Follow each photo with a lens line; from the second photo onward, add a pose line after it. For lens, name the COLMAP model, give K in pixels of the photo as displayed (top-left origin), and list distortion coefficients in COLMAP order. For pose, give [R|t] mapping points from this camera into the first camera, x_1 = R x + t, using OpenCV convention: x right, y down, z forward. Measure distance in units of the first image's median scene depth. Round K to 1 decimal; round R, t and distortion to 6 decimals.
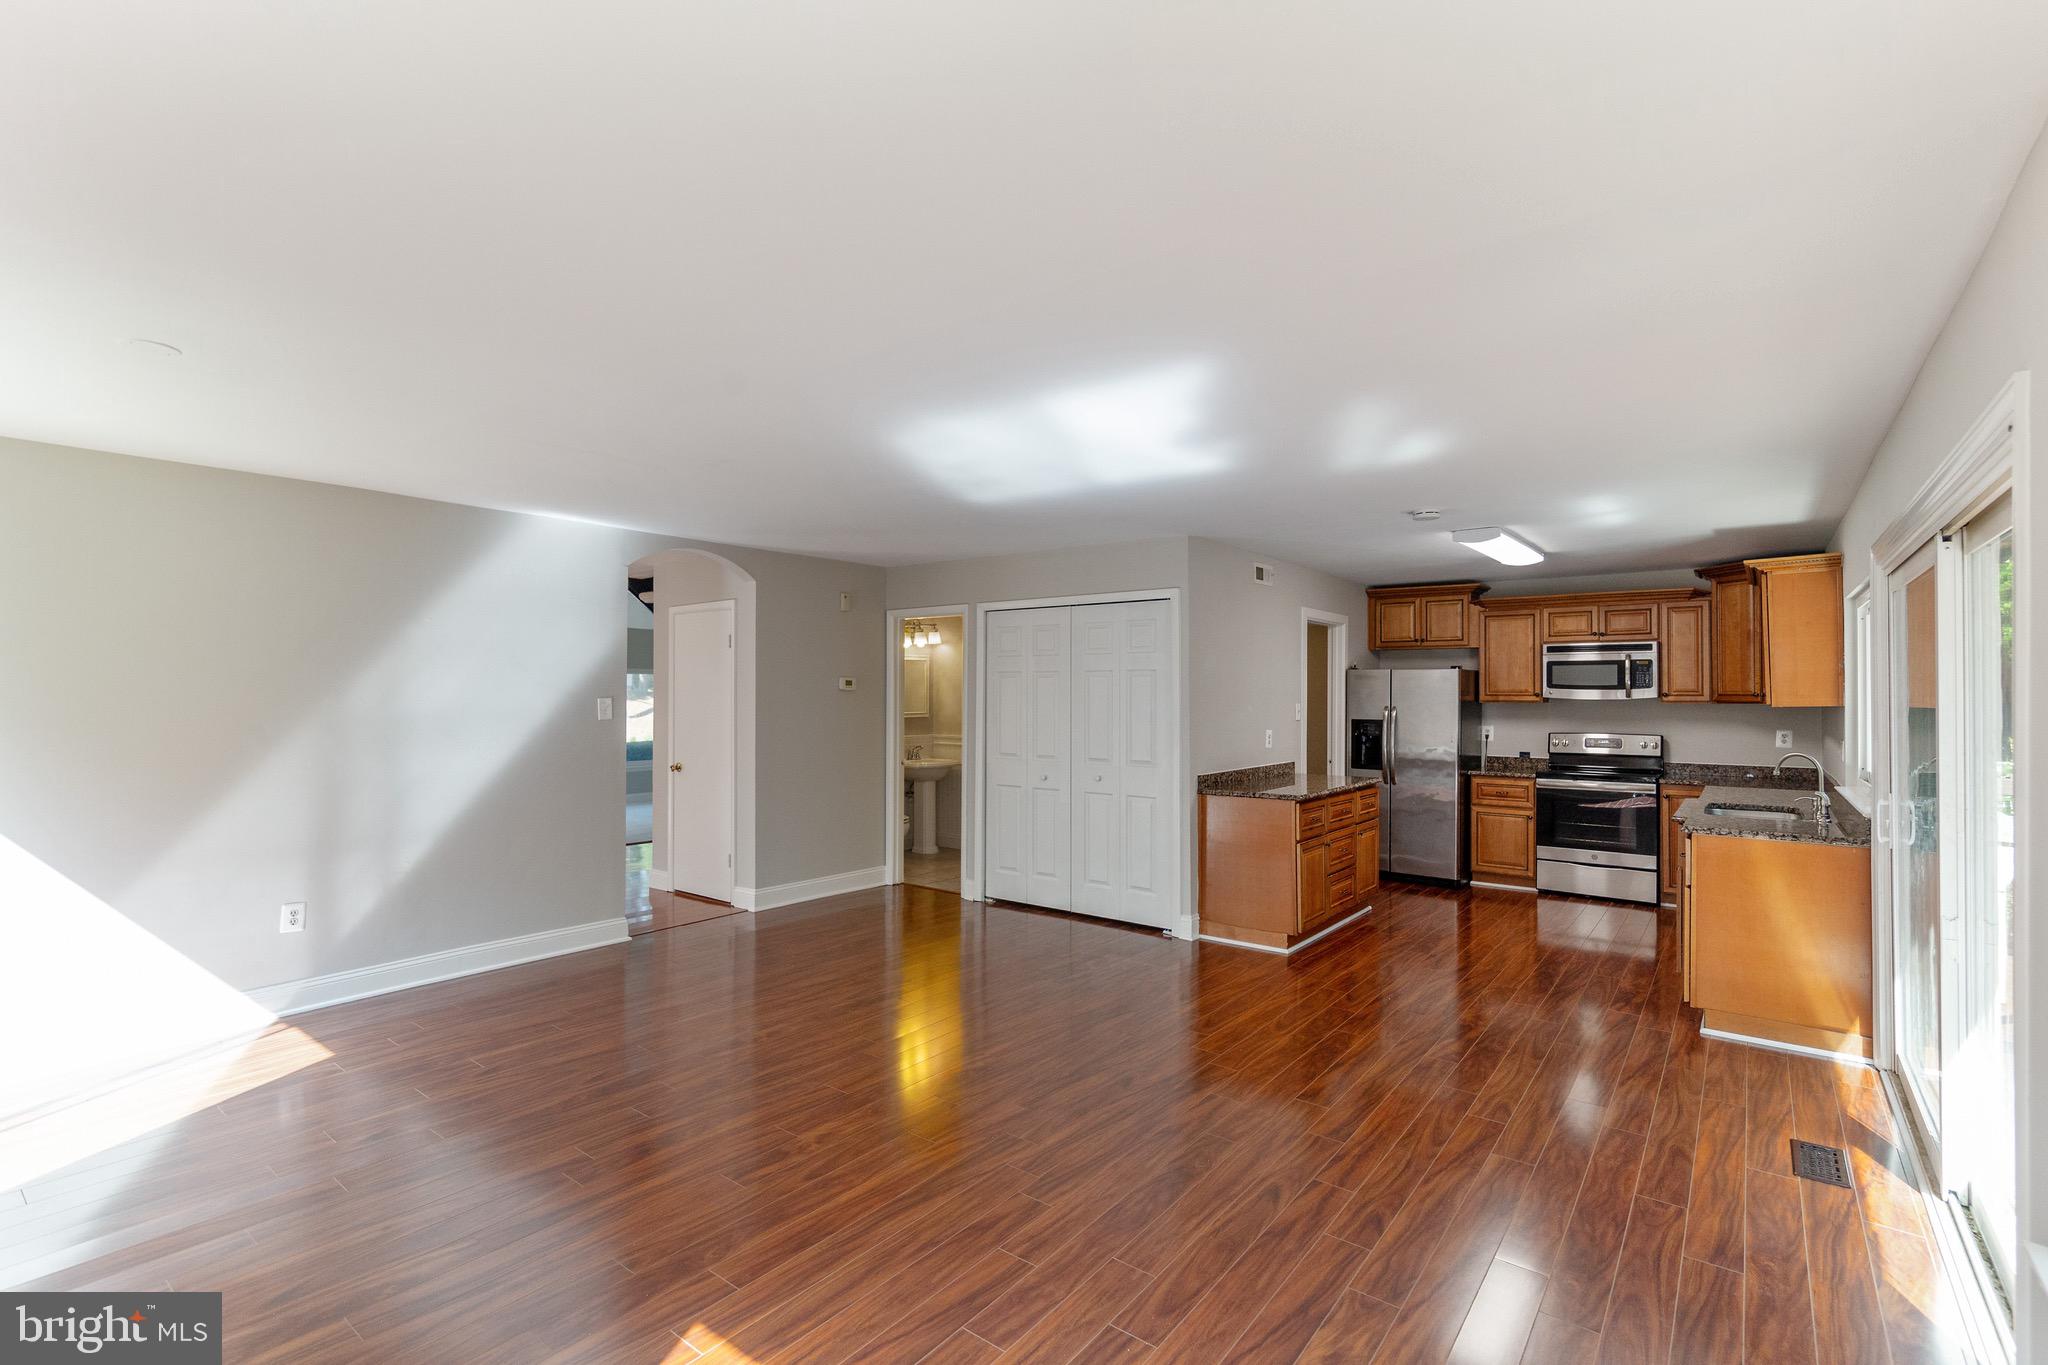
lens RADIAL K [[937.8, 0, 1042.3], [0, 937.8, 678.0], [0, 0, 1]] dist [-0.001484, 0.000447]
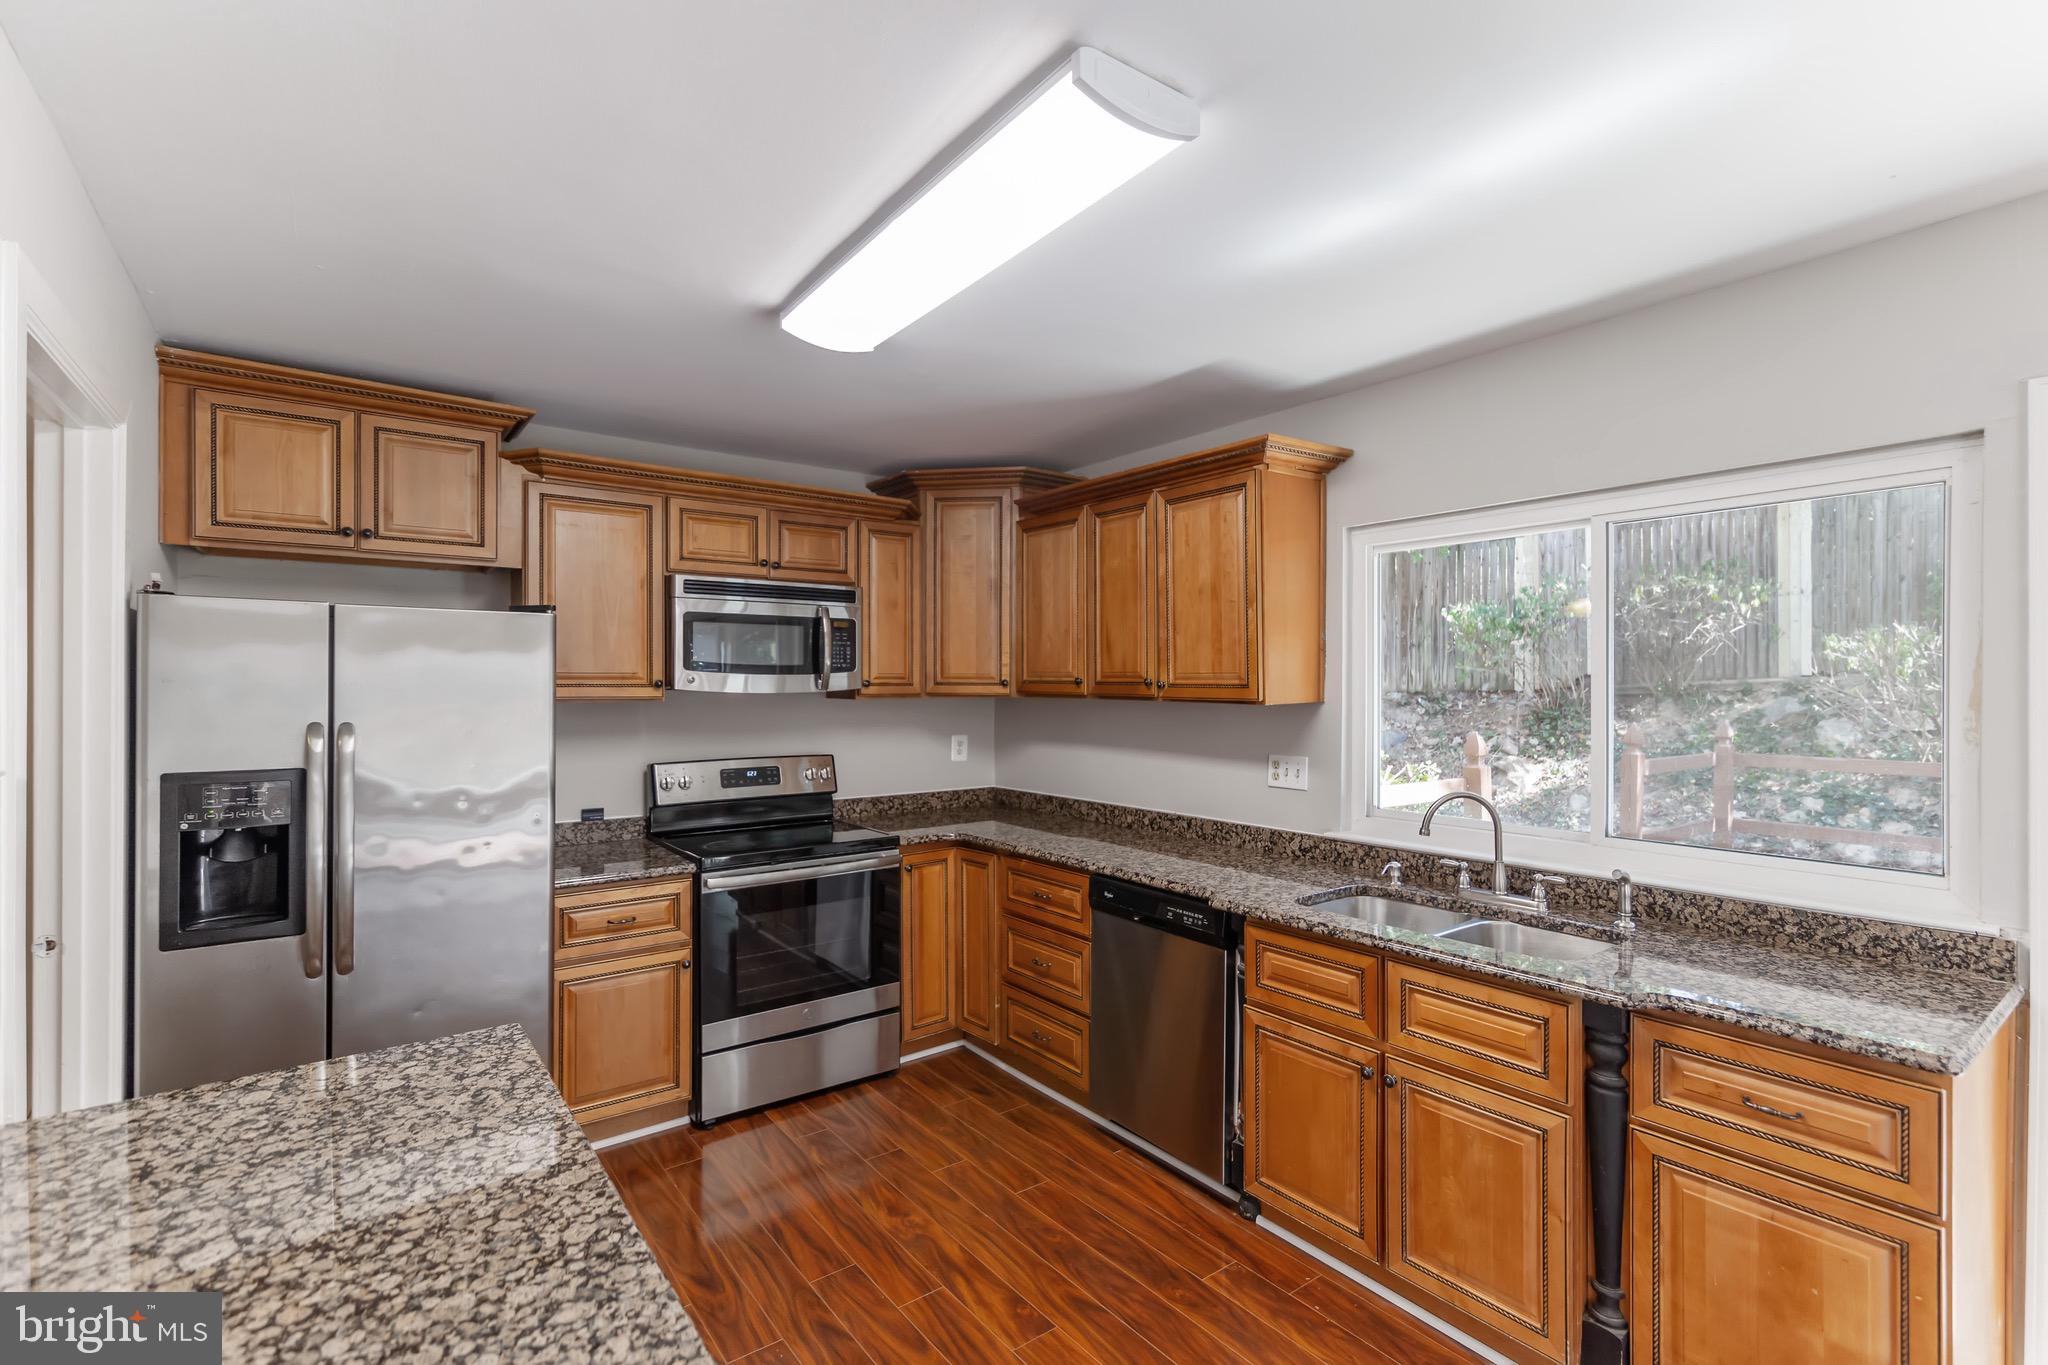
lens RADIAL K [[937.8, 0, 1026.1], [0, 937.8, 689.5], [0, 0, 1]] dist [-0.001484, 0.000447]
pose [[0.284013, -0.007854, 0.958788, 0.146266], [-0.014875, 0.999810, 0.012596, 0.012433], [-0.958705, -0.017840, 0.283842, 0.721041]]
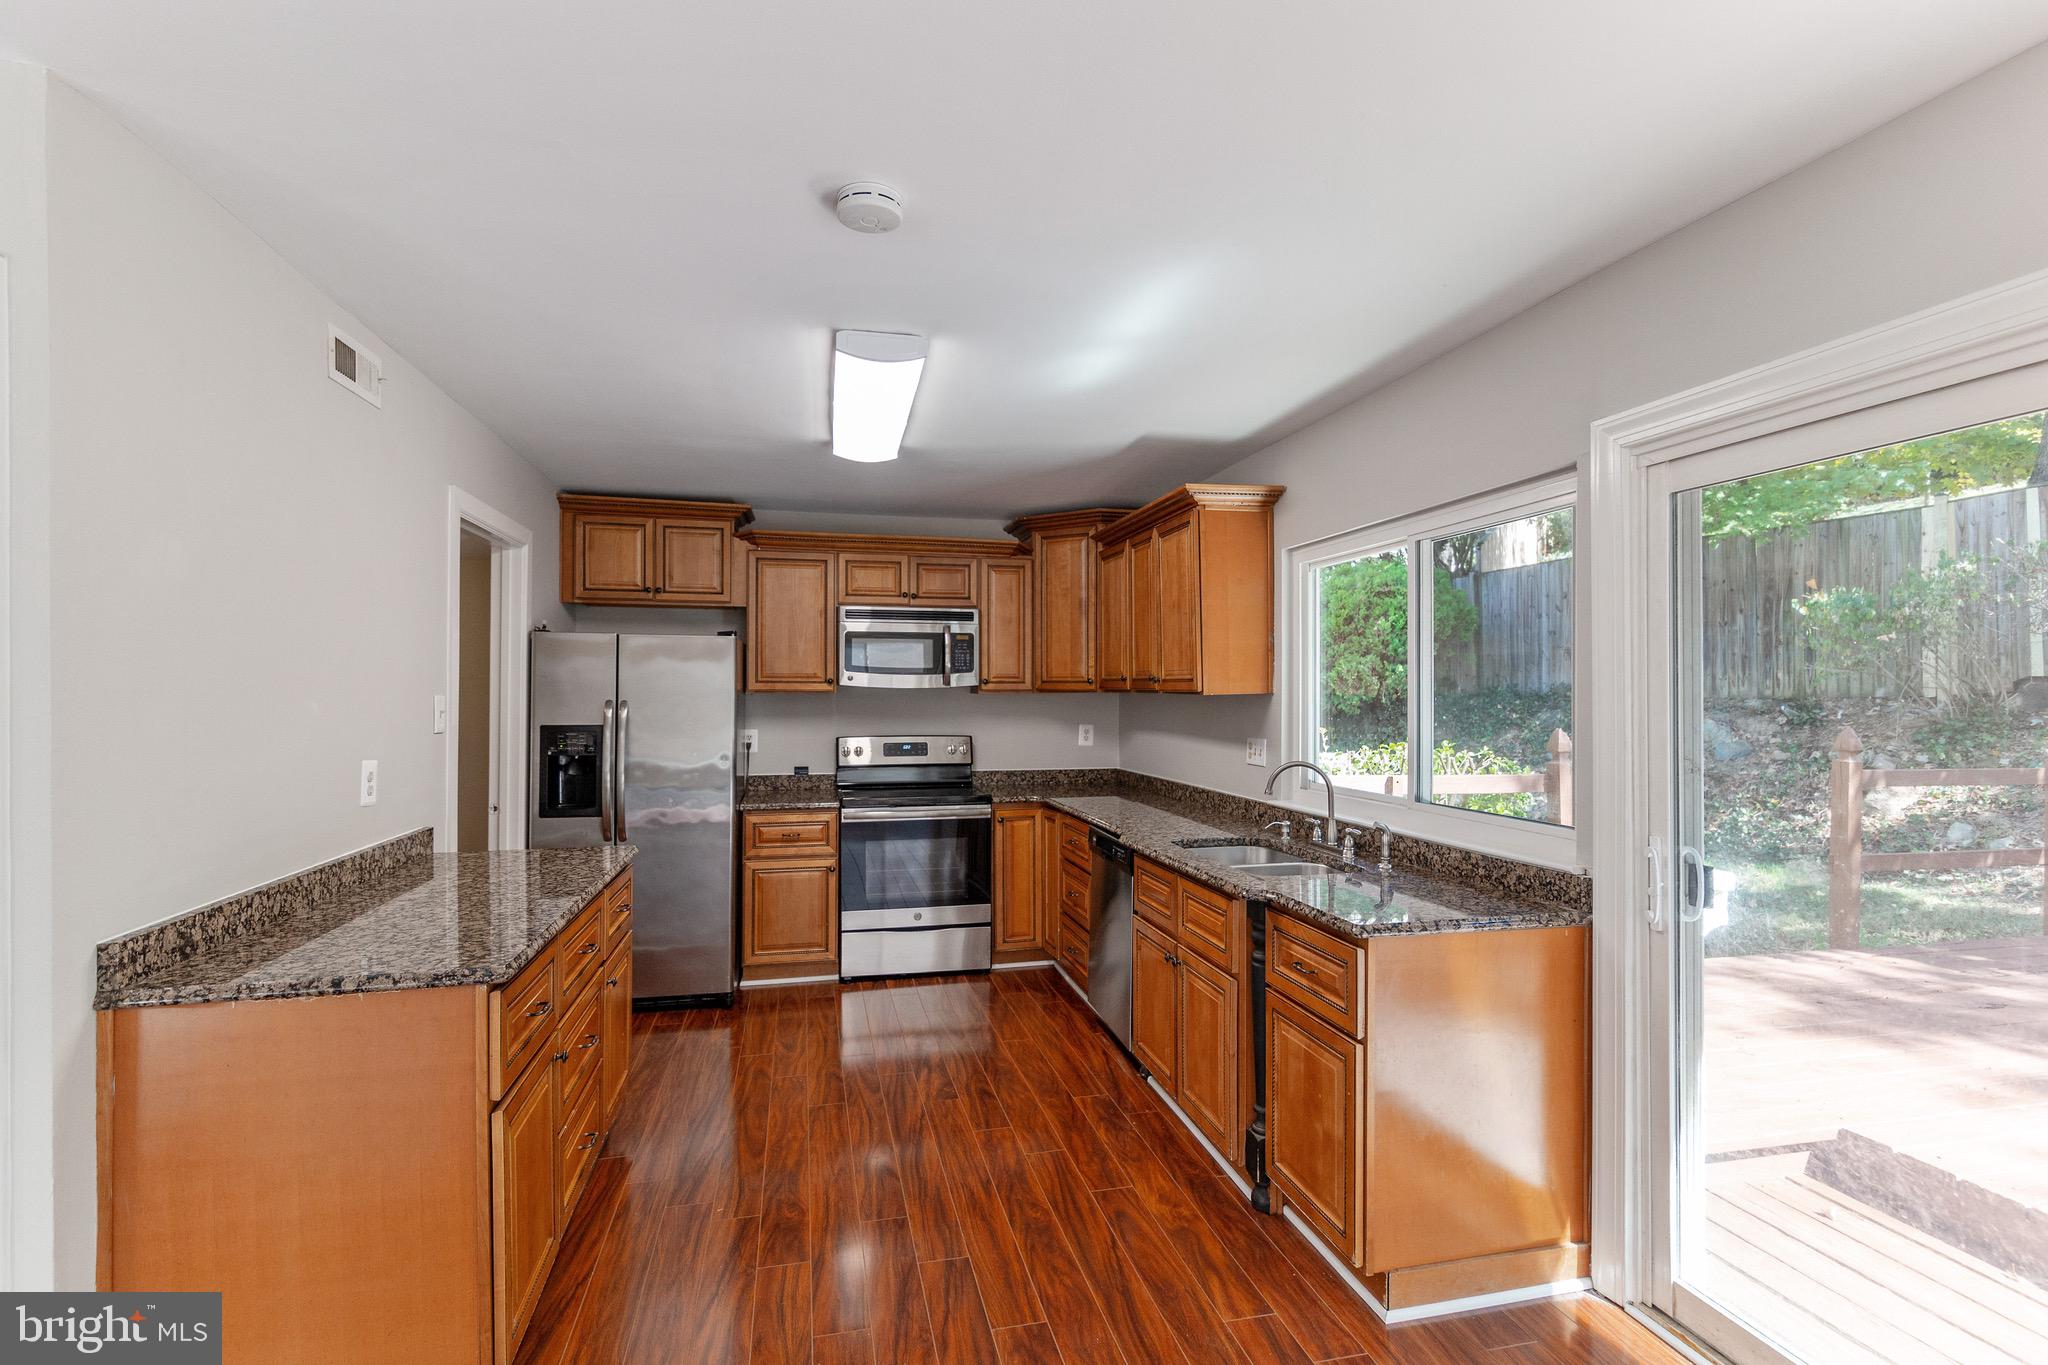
lens RADIAL K [[937.8, 0, 1003.8], [0, 937.8, 689.7], [0, 0, 1]] dist [-0.001484, 0.000447]
pose [[0.648802, 0.000977, 0.760956, 0.102522], [-0.012458, 0.999879, 0.009338, 0.016497], [-0.760855, -0.015539, 0.648736, 0.486436]]
